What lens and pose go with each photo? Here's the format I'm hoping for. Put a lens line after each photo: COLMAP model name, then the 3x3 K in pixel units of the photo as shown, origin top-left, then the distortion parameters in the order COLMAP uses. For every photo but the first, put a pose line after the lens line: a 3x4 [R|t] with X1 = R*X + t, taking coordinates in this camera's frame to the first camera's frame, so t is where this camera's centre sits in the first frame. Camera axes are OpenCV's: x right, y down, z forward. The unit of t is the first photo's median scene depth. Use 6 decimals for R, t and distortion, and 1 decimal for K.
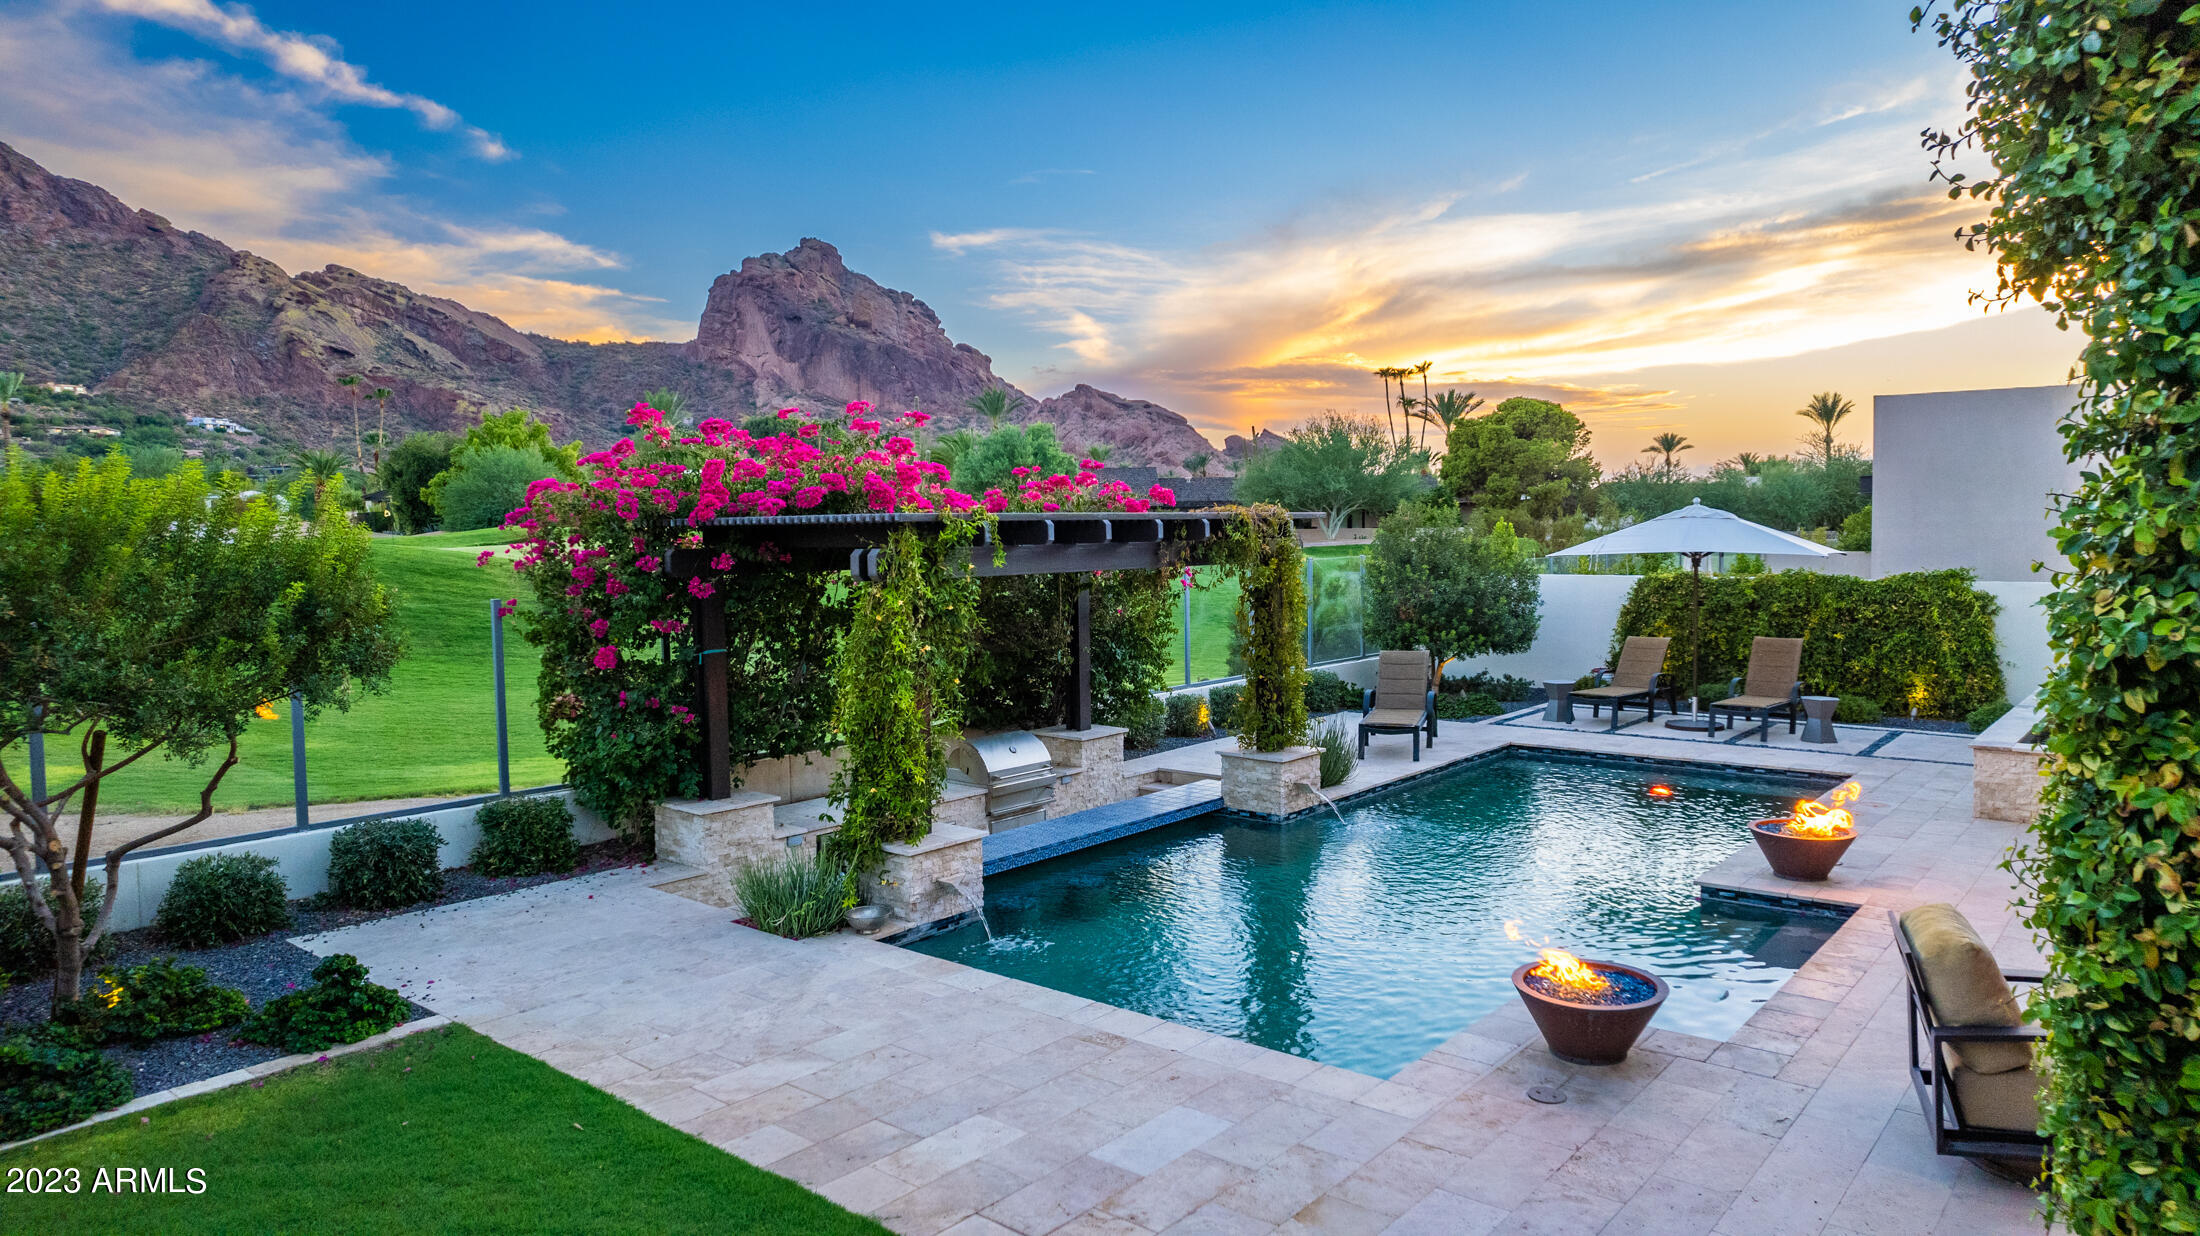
lens RADIAL K [[1403.5, 0, 1116.2], [0, 1403.5, 600.2], [0, 0, 1]] dist [-0.067153, 0.058621]
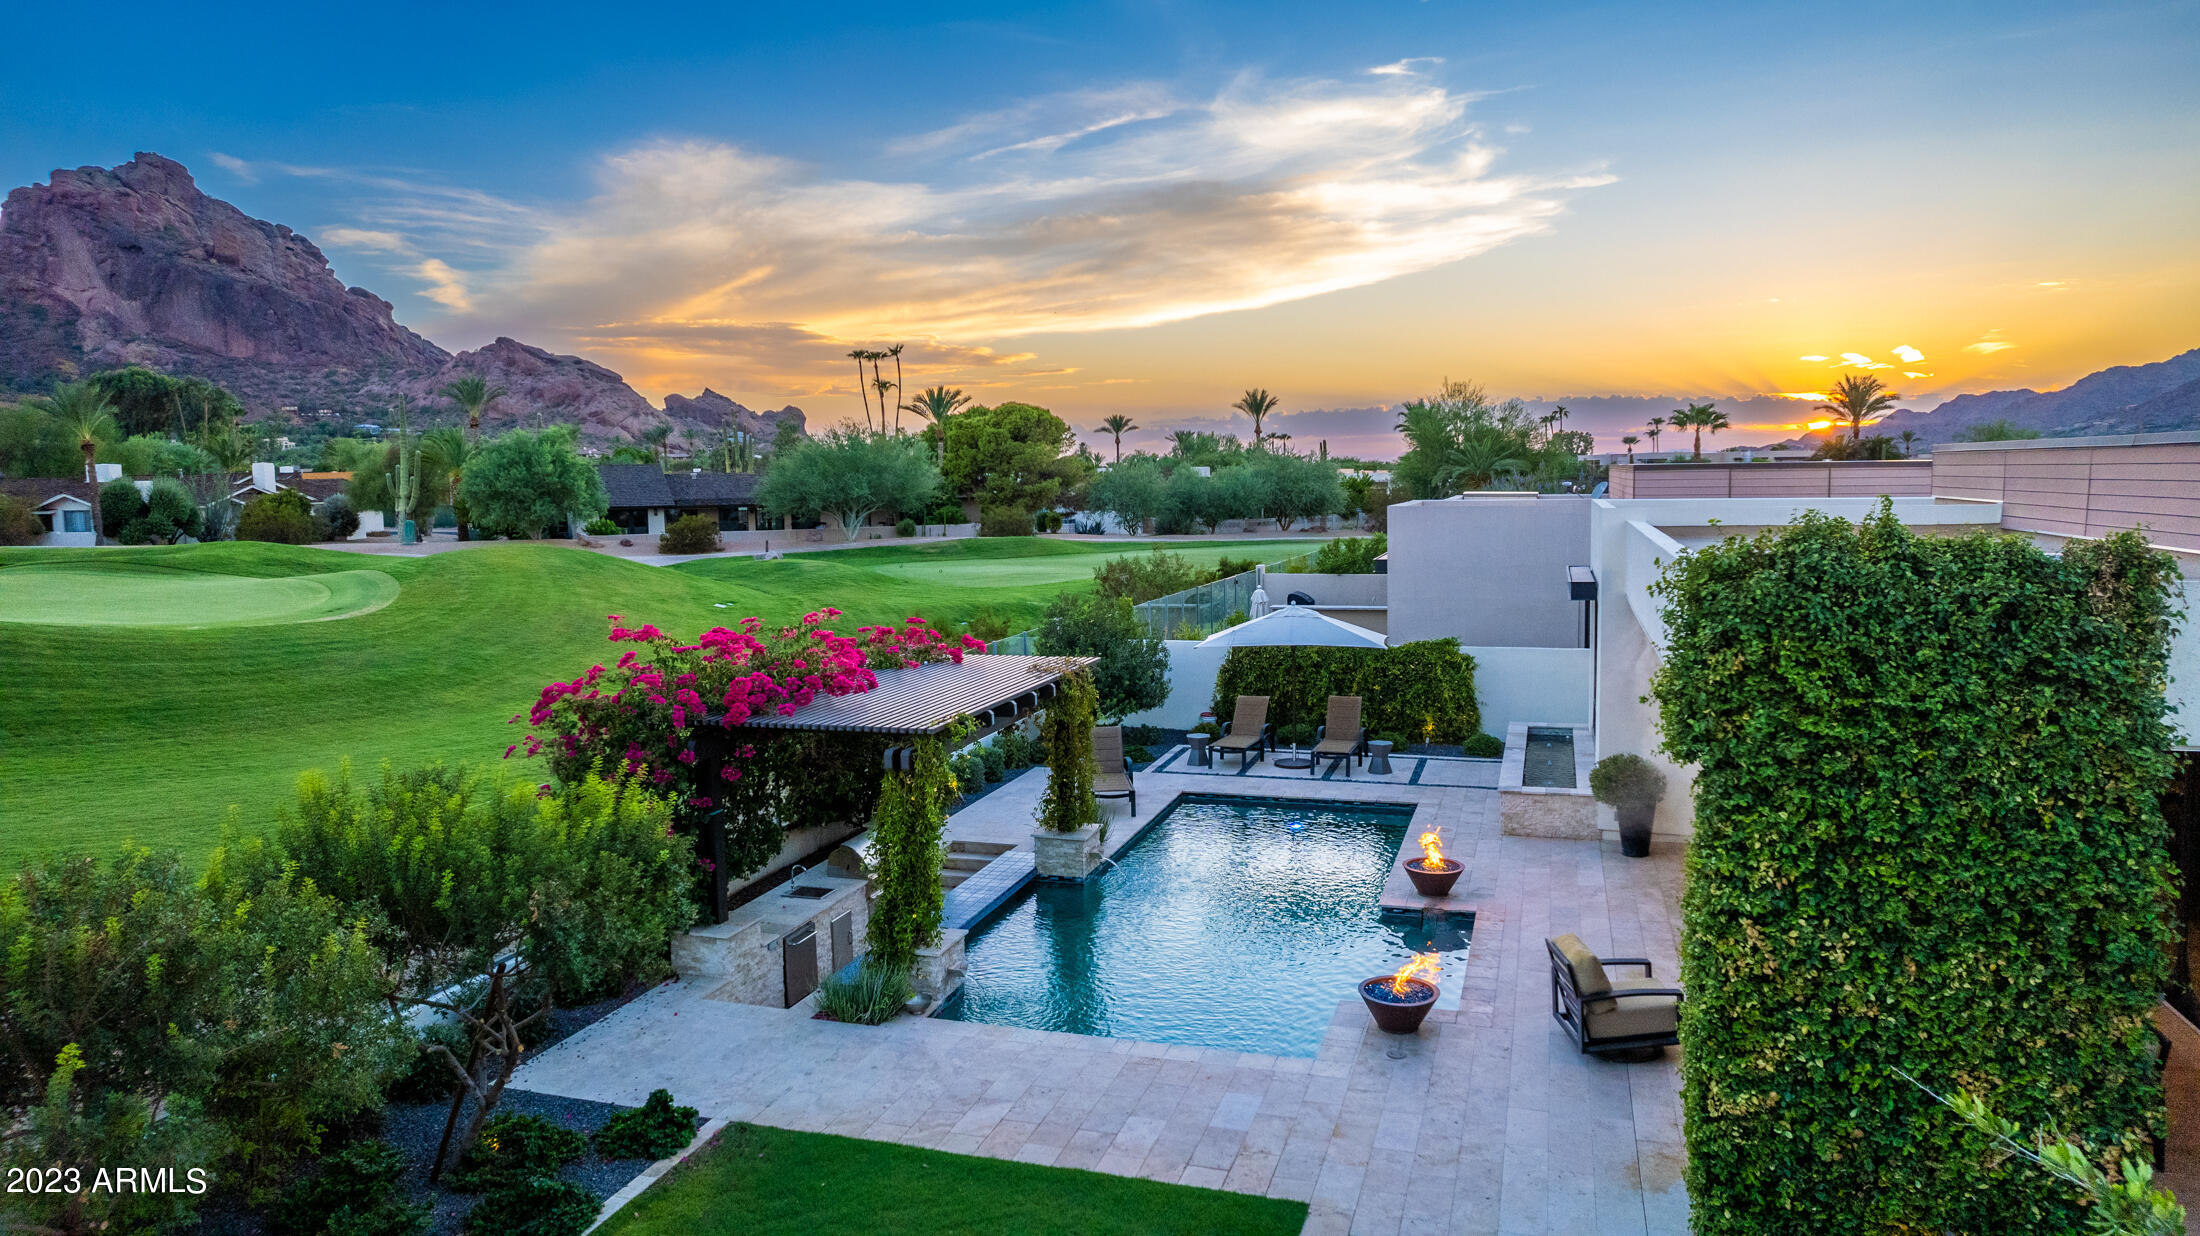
lens RADIAL K [[1403.5, 0, 1112.2], [0, 1403.5, 596.0], [0, 0, 1]] dist [-0.067153, 0.058621]
pose [[0.925598, -0.036941, 0.376702, -0.331633], [0.027012, 0.999135, 0.031608, -0.152839], [-0.377544, -0.019080, 0.925795, -0.272970]]
